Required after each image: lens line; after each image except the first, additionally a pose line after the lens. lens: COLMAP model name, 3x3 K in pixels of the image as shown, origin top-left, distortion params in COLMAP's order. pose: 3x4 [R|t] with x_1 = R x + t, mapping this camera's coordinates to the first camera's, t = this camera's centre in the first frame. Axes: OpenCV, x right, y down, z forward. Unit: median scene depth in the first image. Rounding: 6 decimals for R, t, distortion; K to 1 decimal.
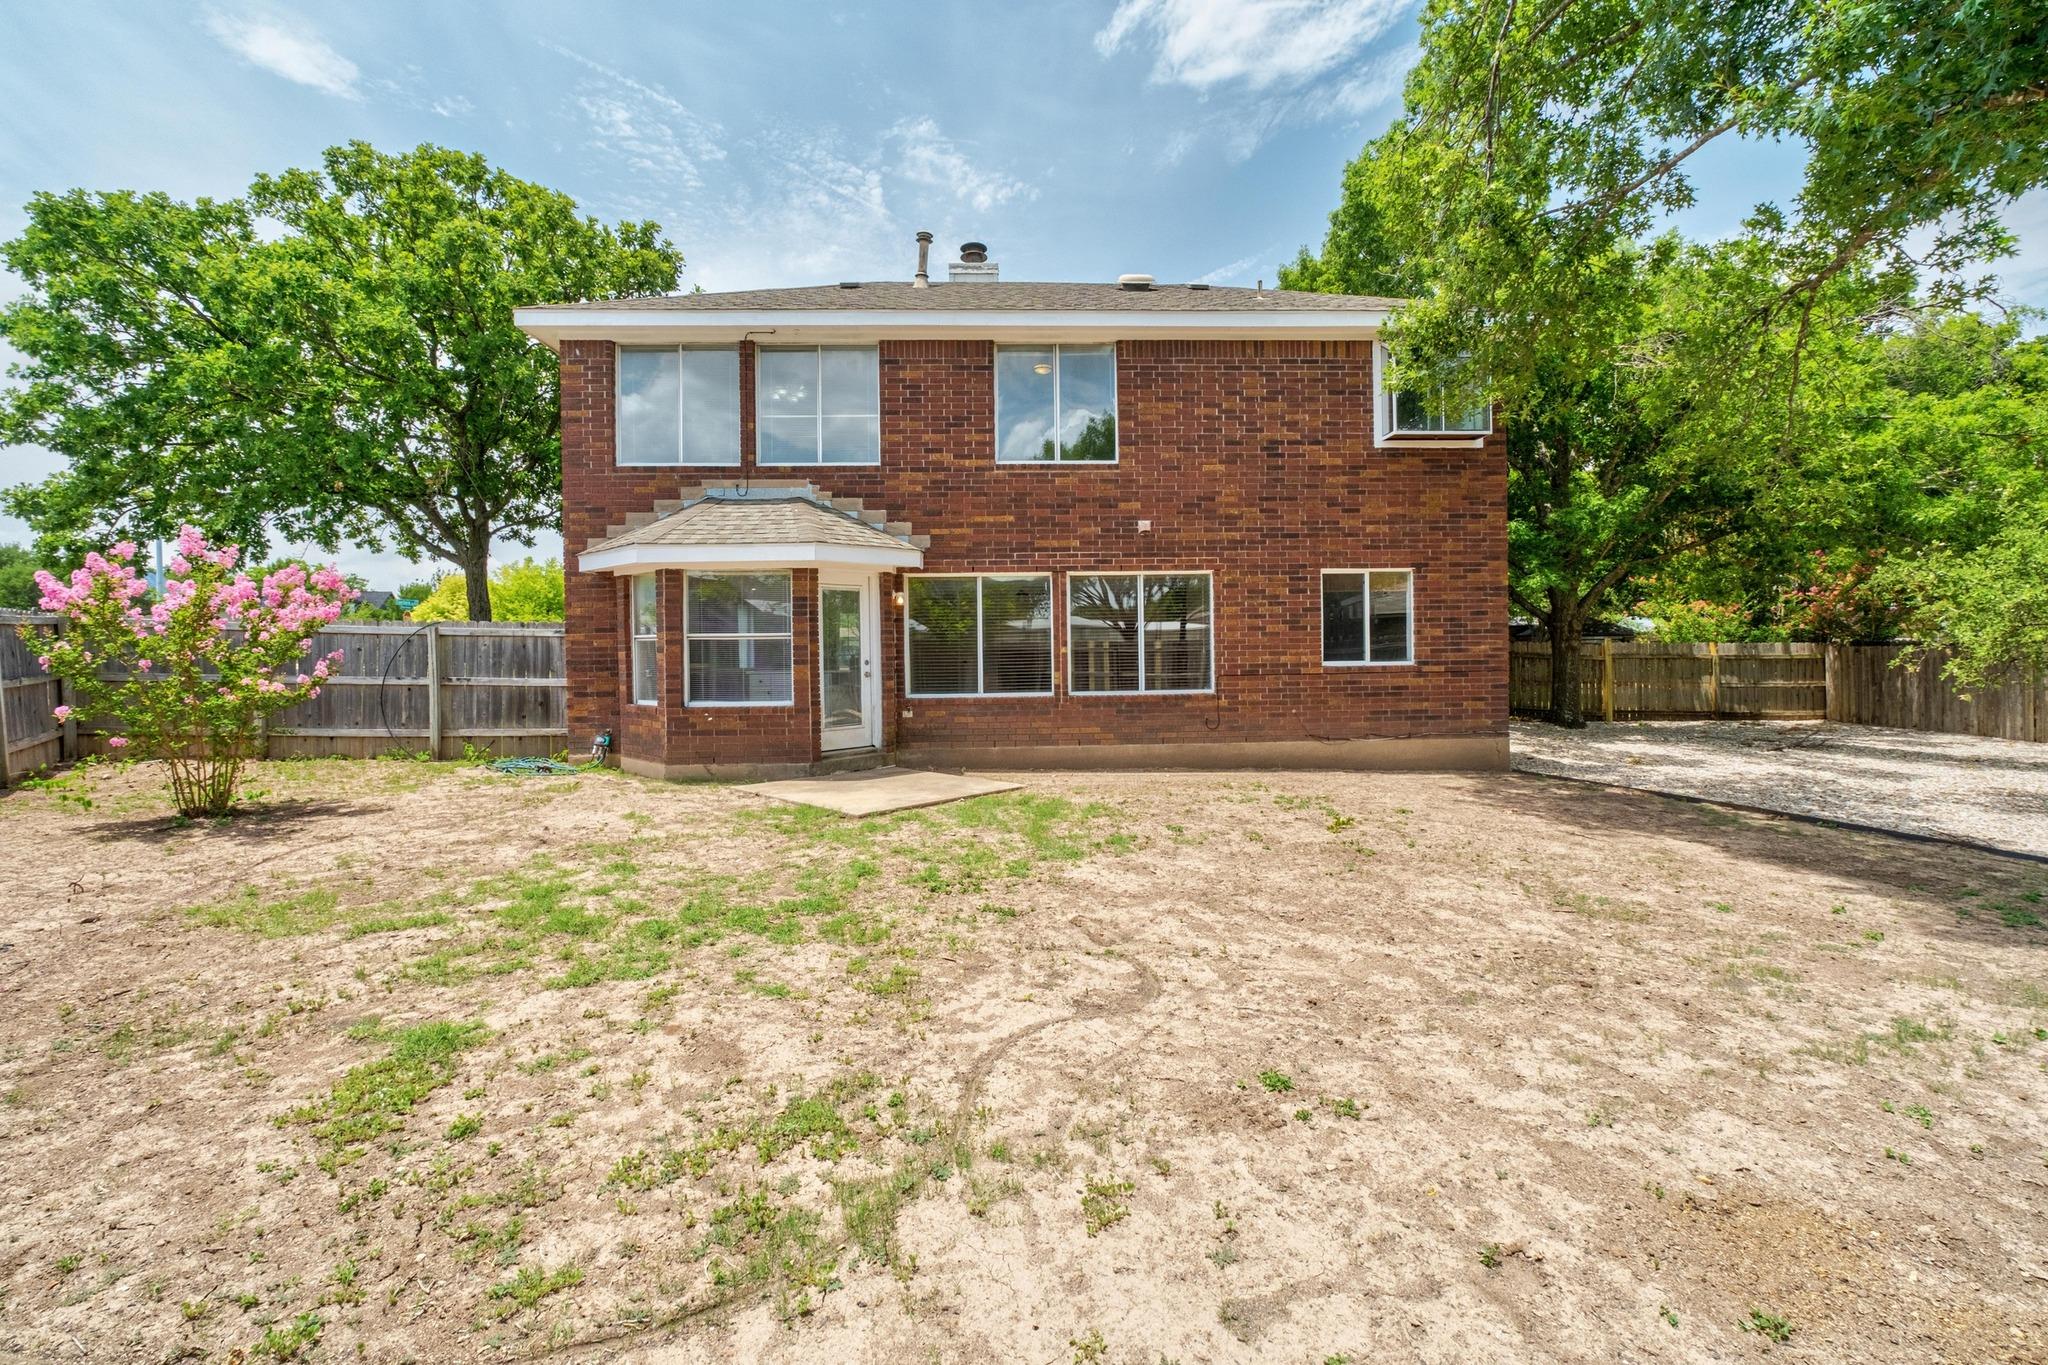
lens RADIAL K [[839.8, 0, 1038.5], [0, 839.8, 648.8], [0, 0, 1]] dist [-0.017231, 0.005786]
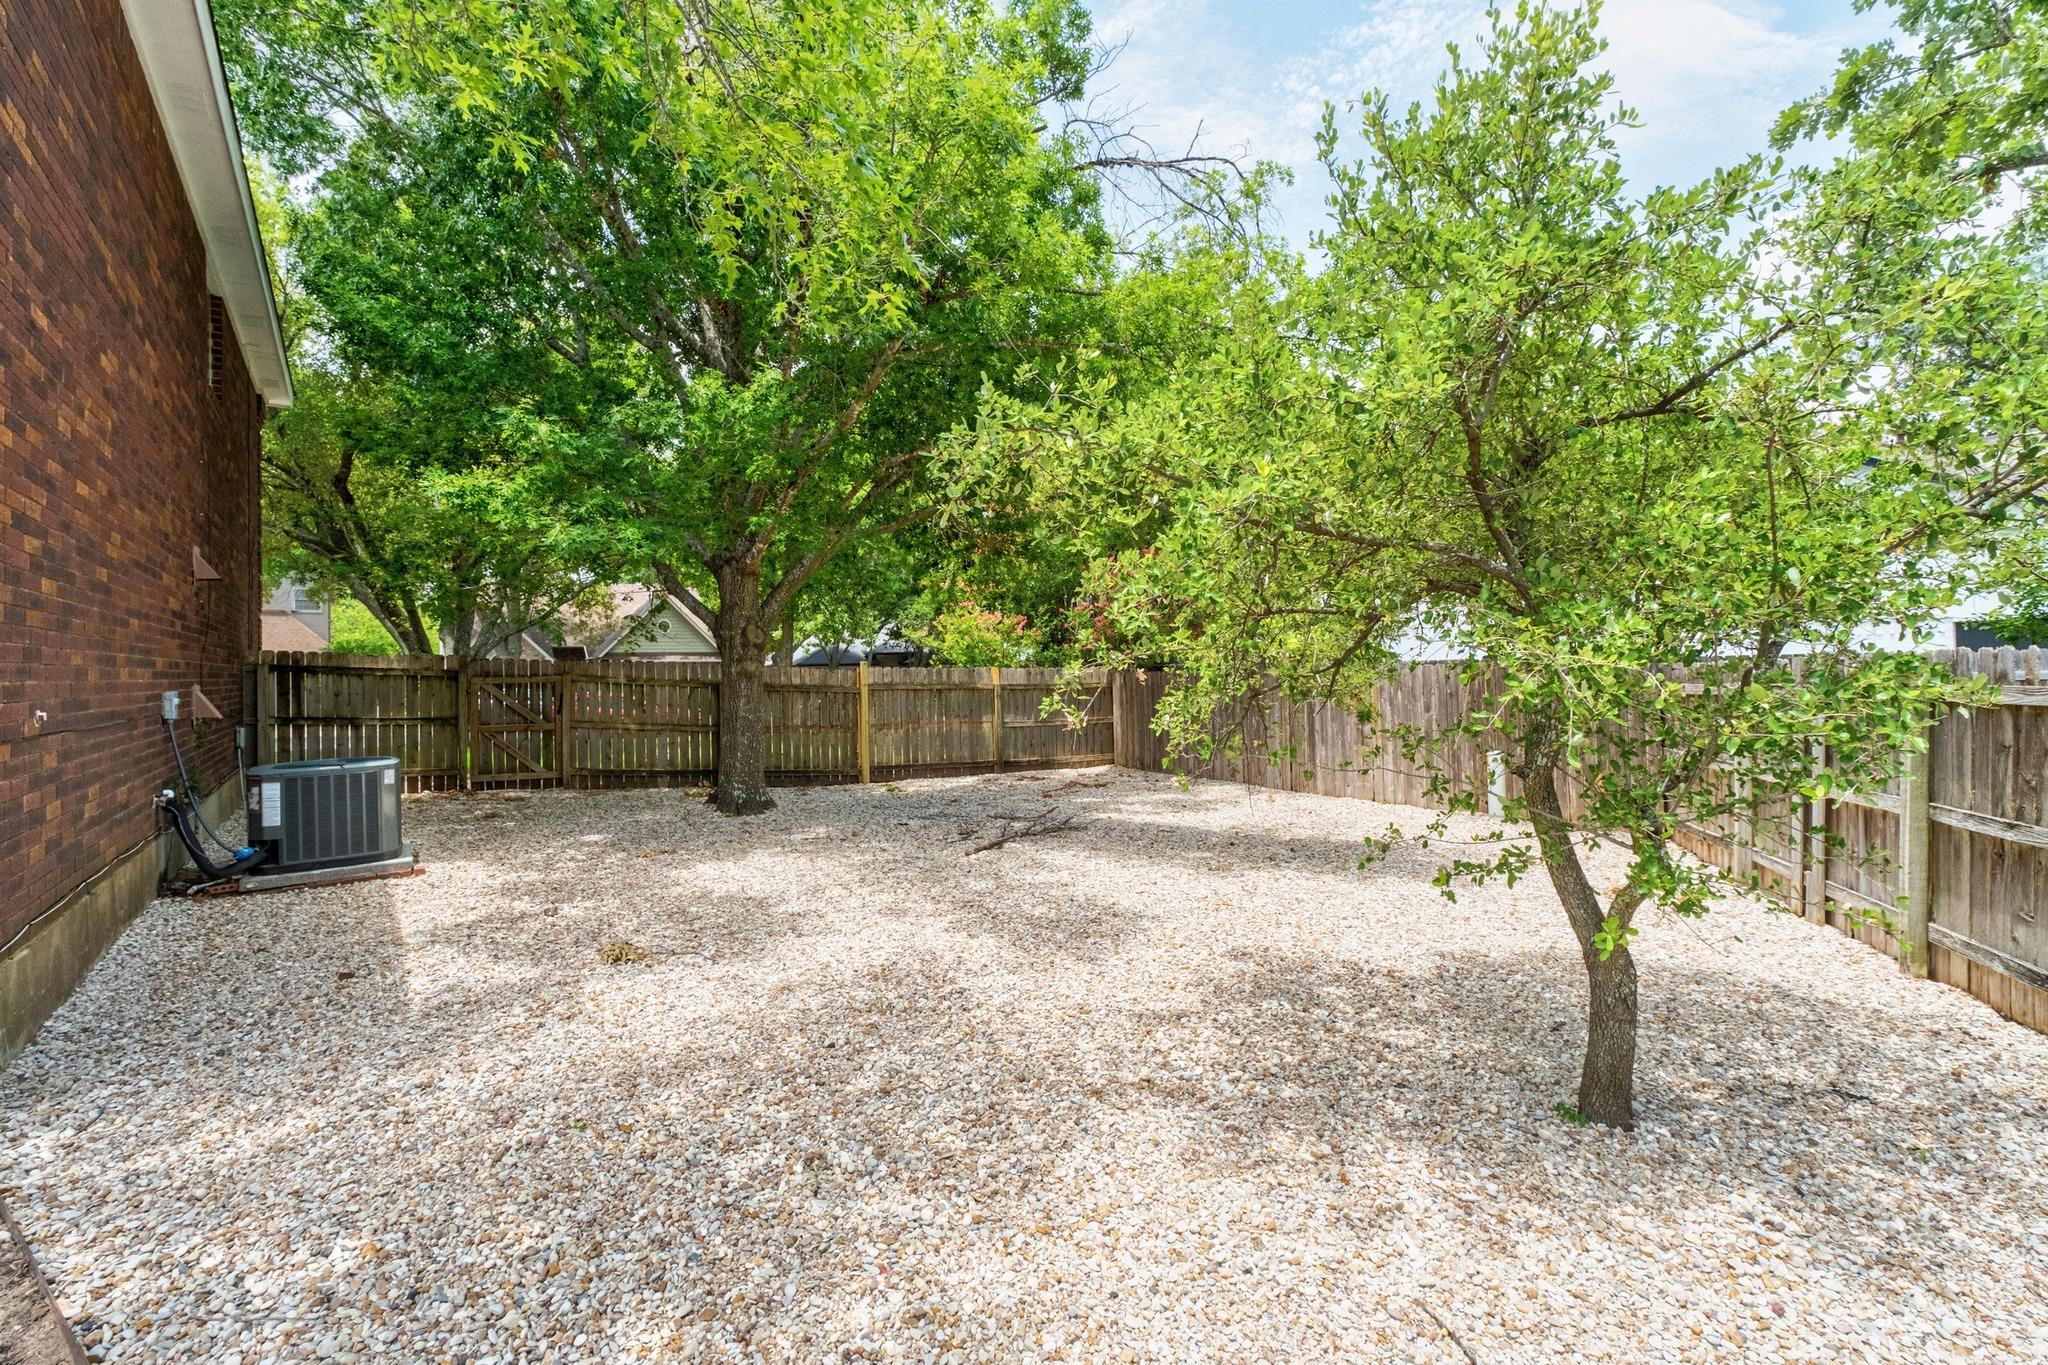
lens RADIAL K [[976.4, 0, 1007.1], [0, 976.4, 666.5], [0, 0, 1]] dist [0.003571, 0.000290]
pose [[0.830064, 0.000214, 0.557668, 0.749382], [0.007314, 0.999910, -0.011271, 0.004691], [-0.557620, 0.013434, 0.829987, 0.618343]]
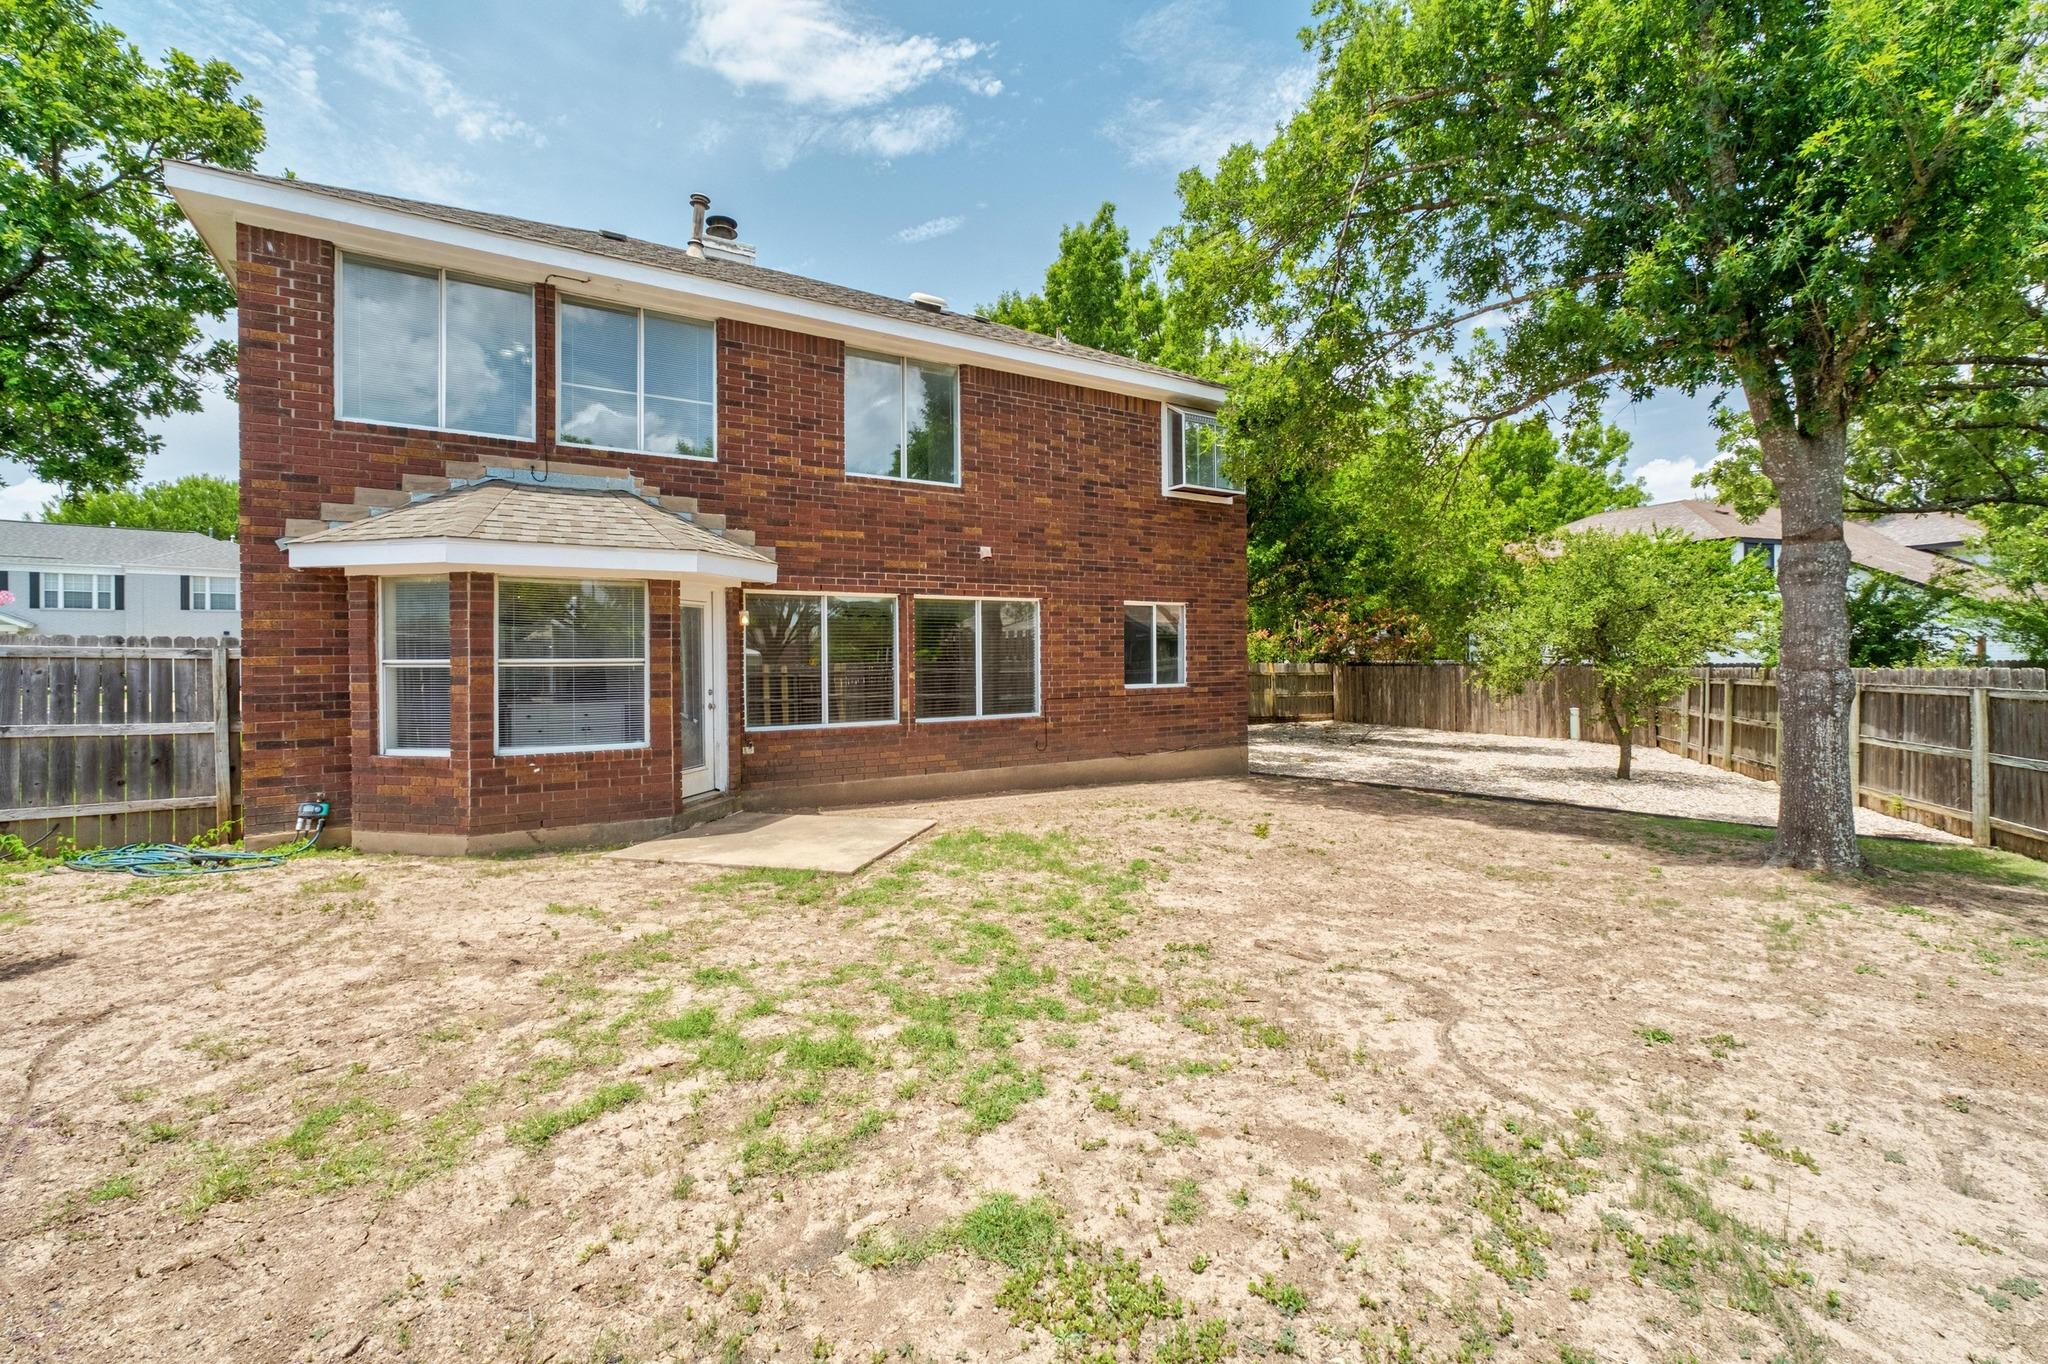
lens RADIAL K [[839.8, 0, 1029.5], [0, 839.8, 655.7], [0, 0, 1]] dist [-0.017231, 0.005786]
pose [[0.873770, 0.006021, 0.486303, -0.332085], [-0.002055, 0.999960, -0.008688, -0.014044], [-0.486336, 0.006592, 0.873747, 0.099403]]
